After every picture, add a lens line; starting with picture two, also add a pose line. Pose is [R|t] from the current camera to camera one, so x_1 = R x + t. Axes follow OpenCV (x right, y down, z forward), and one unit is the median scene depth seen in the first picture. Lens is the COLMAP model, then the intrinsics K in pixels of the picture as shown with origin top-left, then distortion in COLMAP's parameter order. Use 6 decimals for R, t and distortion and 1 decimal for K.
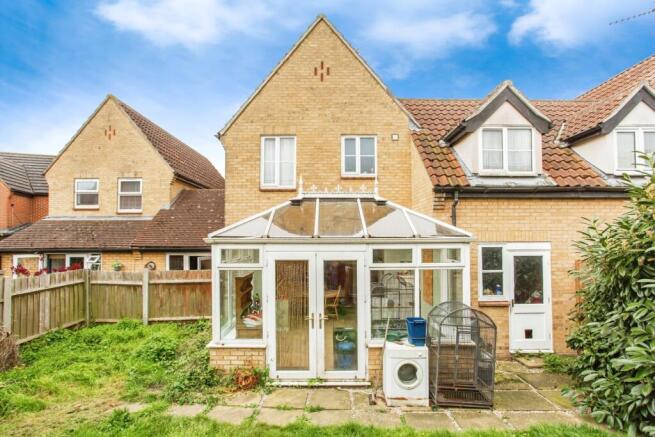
lens RADIAL K [[313.5, 0, 329.0], [0, 313.5, 218.0], [0, 0, 1]] dist [-0.036775, 0.001397]
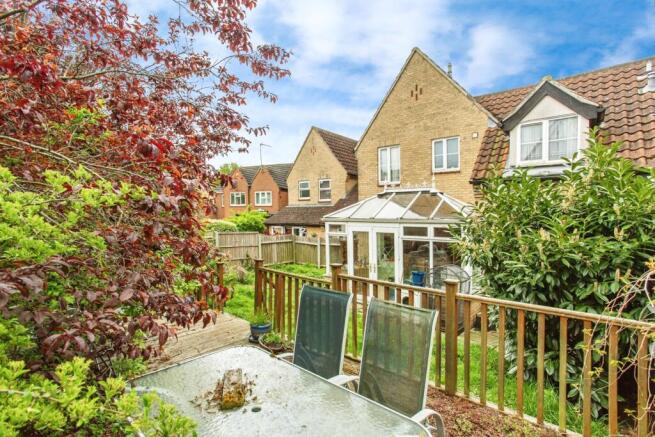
lens RADIAL K [[313.5, 0, 324.5], [0, 313.5, 220.9], [0, 0, 1]] dist [-0.036775, 0.001397]
pose [[0.752158, 0.019919, -0.658682, 0.558510], [0.025671, 0.997899, 0.059492, -0.019657], [0.658483, -0.061657, 0.750066, -0.269250]]
